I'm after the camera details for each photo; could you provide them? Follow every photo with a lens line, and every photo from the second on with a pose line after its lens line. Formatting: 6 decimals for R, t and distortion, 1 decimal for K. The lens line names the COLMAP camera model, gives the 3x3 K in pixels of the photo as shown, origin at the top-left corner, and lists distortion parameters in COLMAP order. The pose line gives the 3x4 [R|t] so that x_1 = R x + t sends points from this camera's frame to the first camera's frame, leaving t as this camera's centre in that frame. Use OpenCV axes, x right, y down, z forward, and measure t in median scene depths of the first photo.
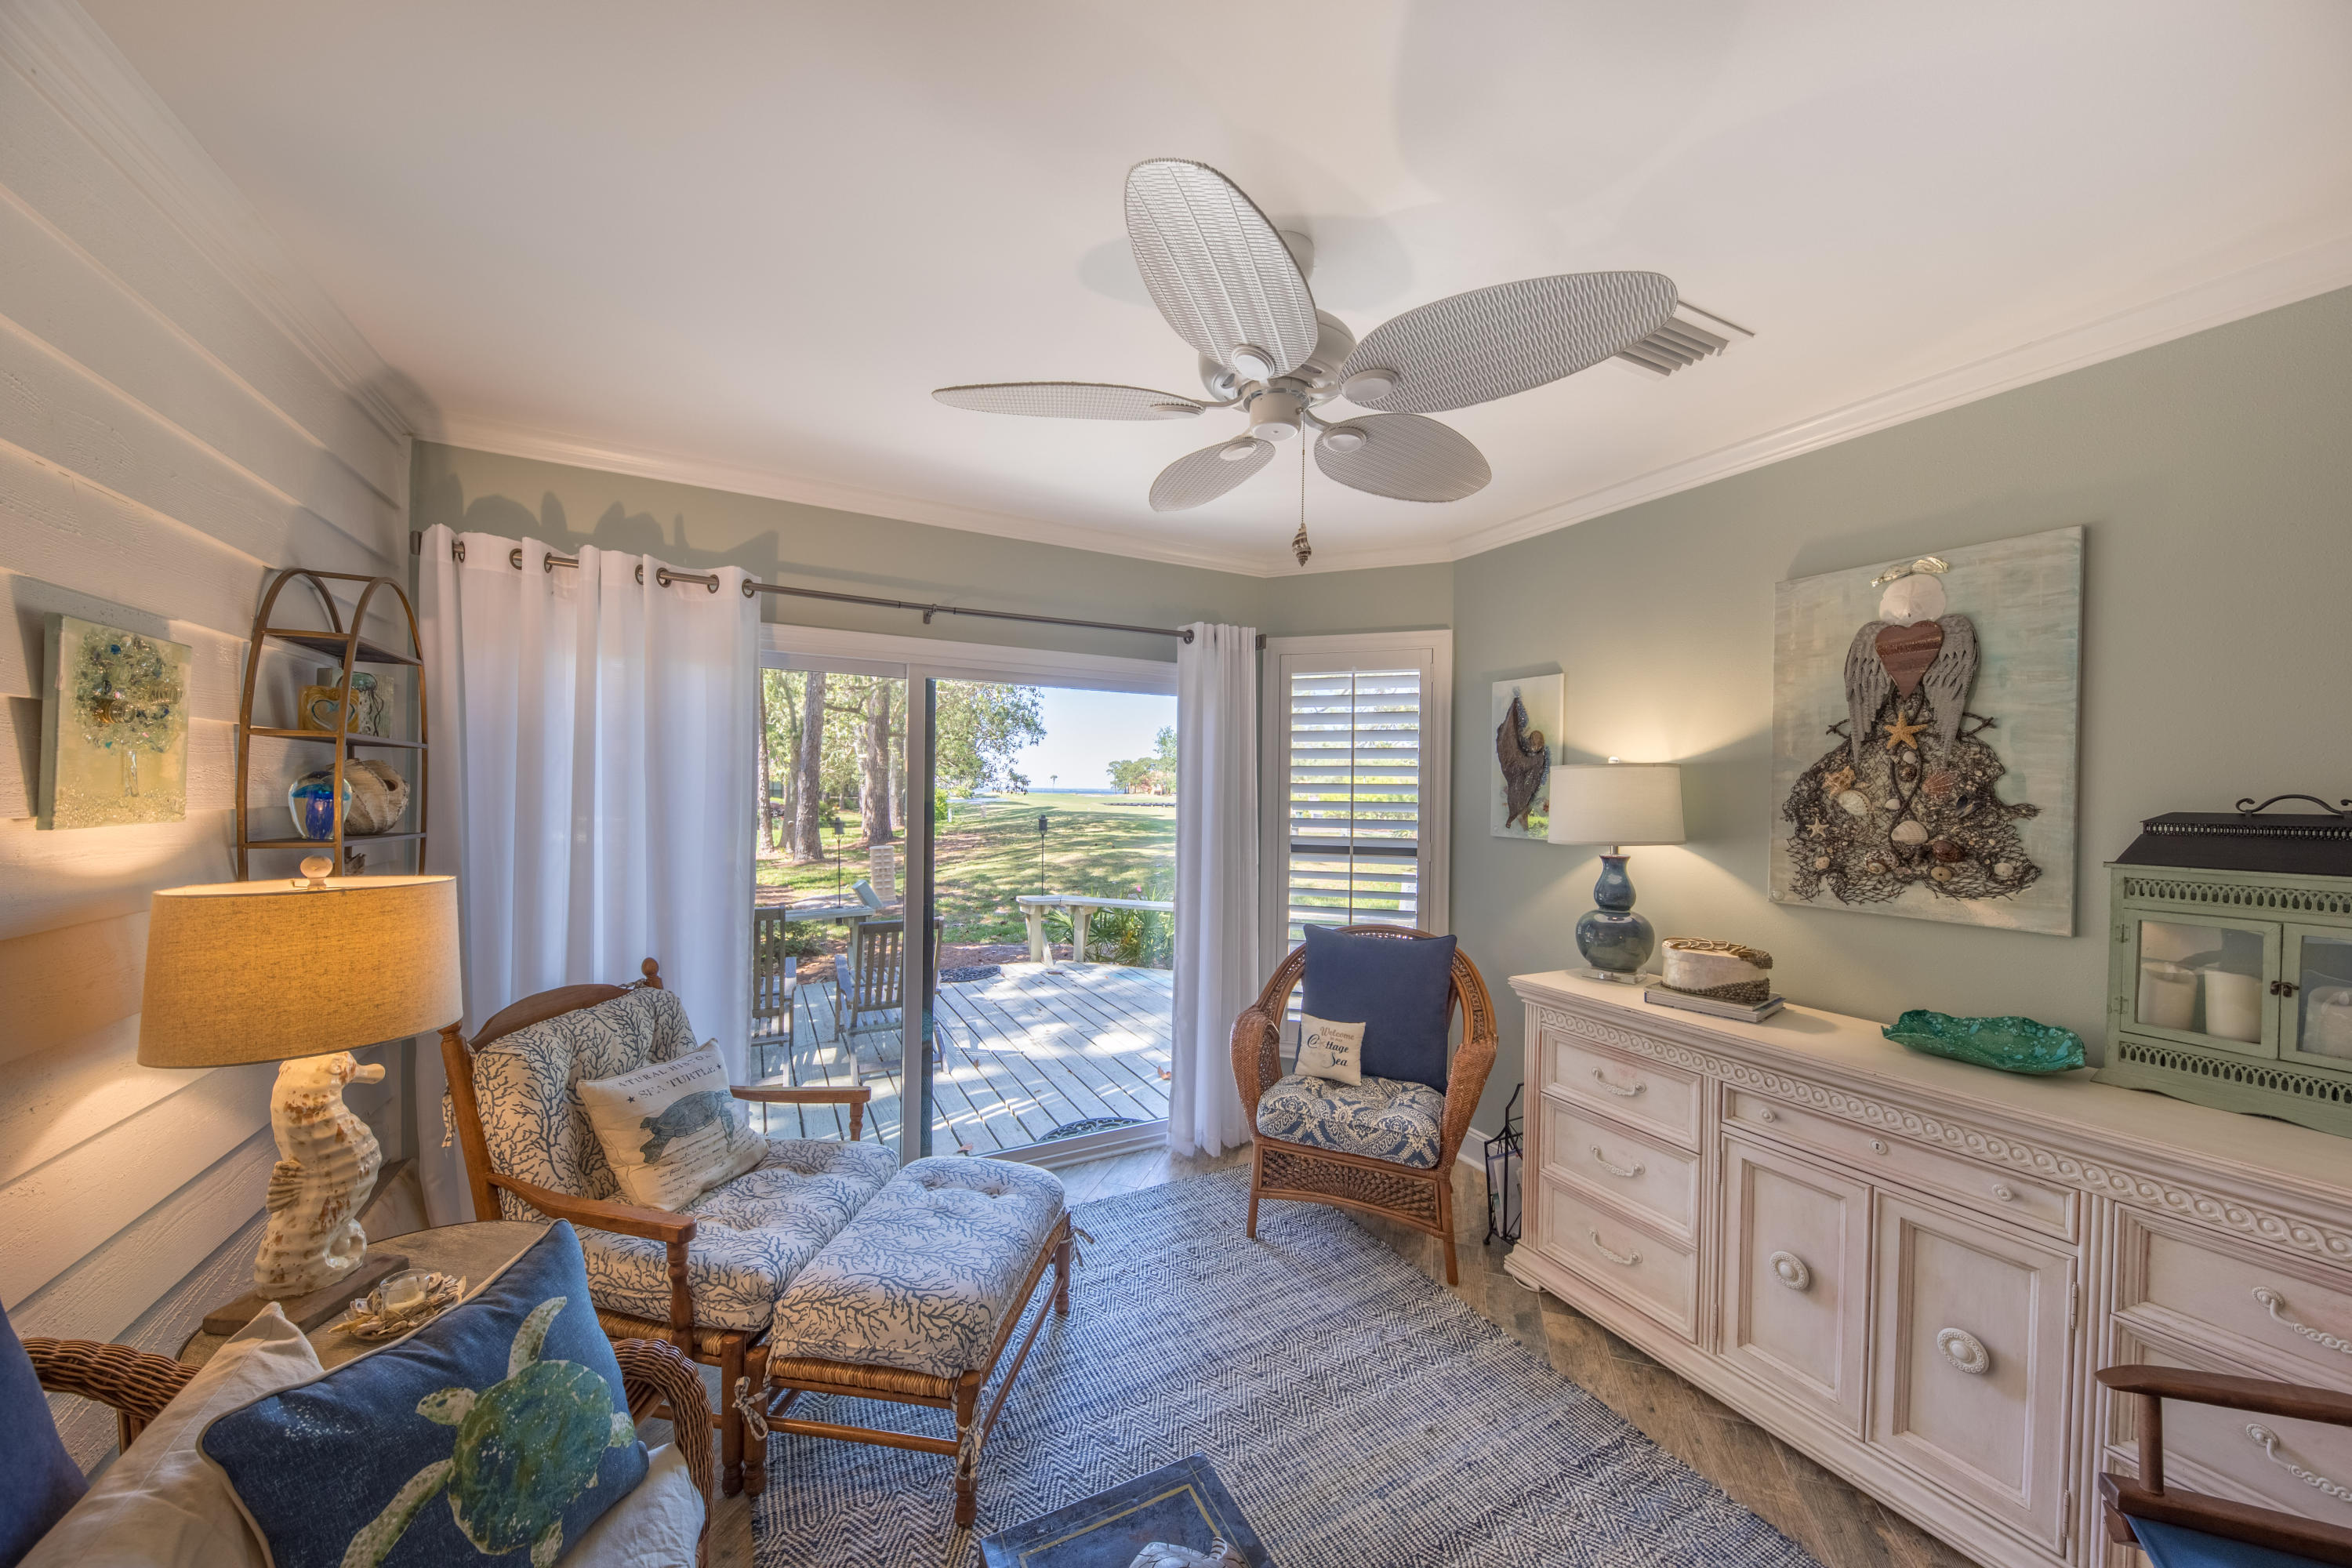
lens RADIAL K [[805.3, 0, 1175.5], [0, 805.3, 798.1], [0, 0, 1]] dist [0.004361, -0.000177]
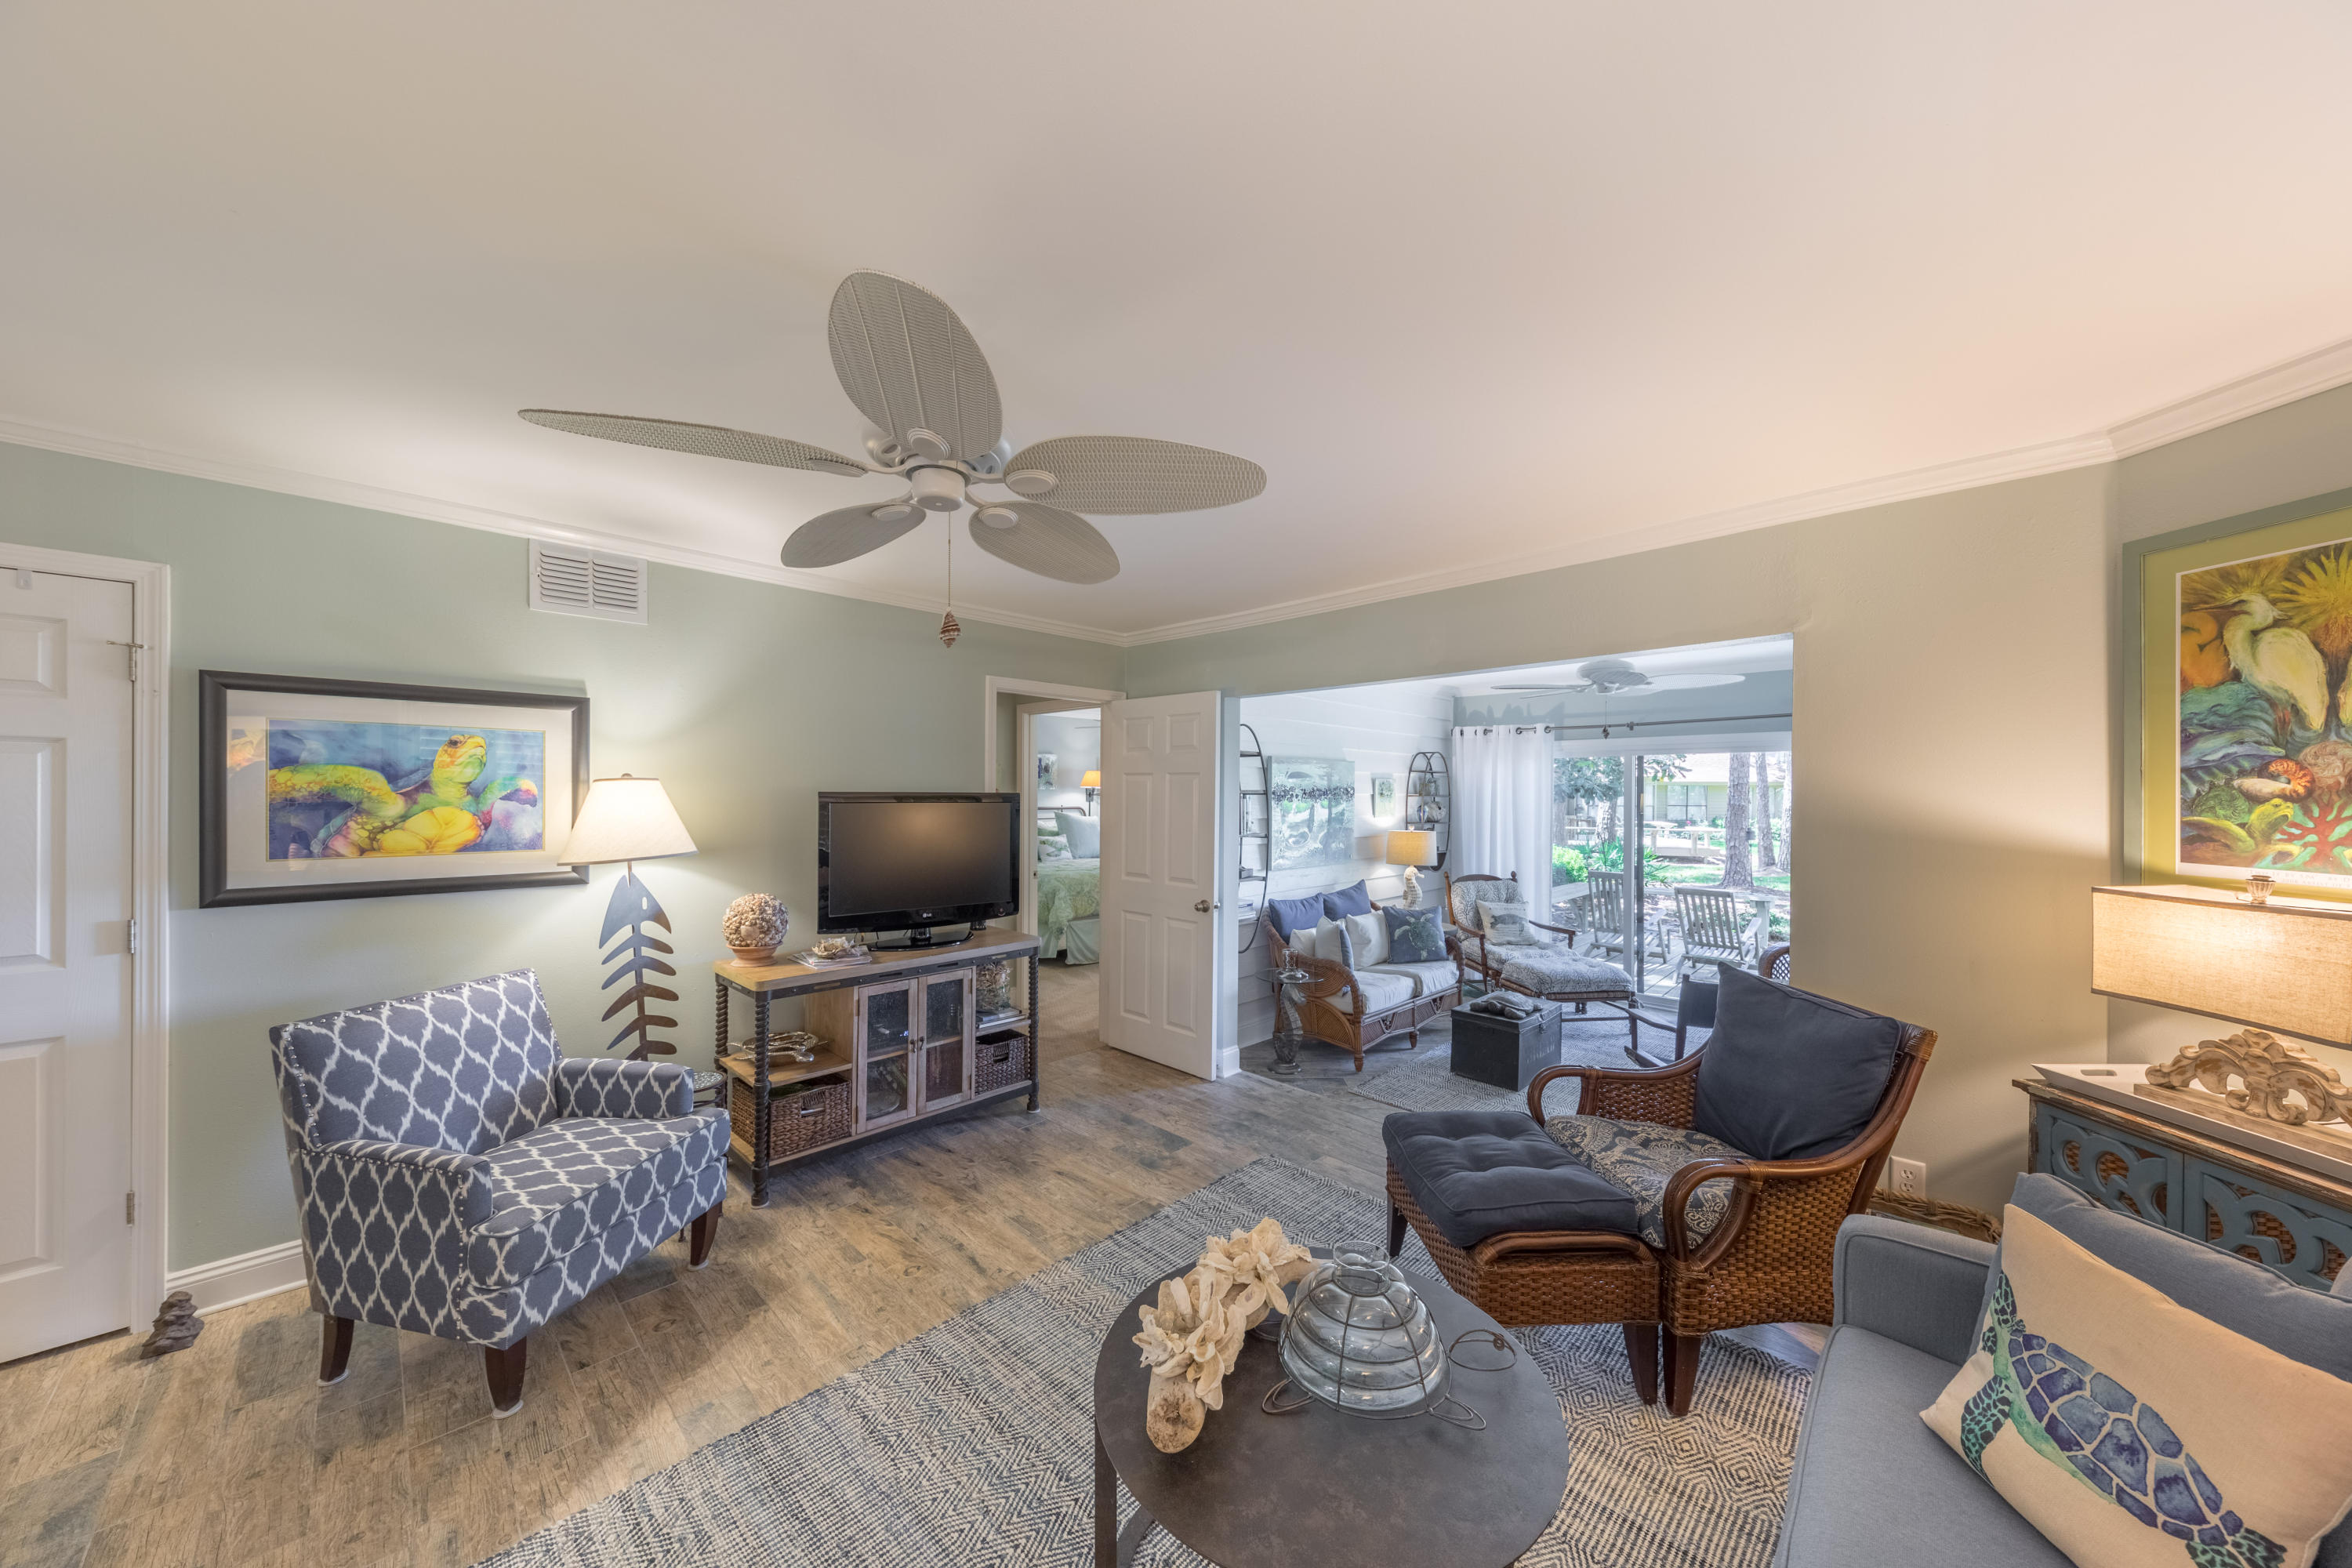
lens RADIAL K [[805.3, 0, 1184.0], [0, 805.3, 778.8], [0, 0, 1]] dist [0.004361, -0.000177]
pose [[0.310458, -0.022064, -0.950331, 1.971178], [-0.010550, 0.999589, -0.026654, -0.035878], [0.950529, 0.018301, 0.310097, -1.126179]]
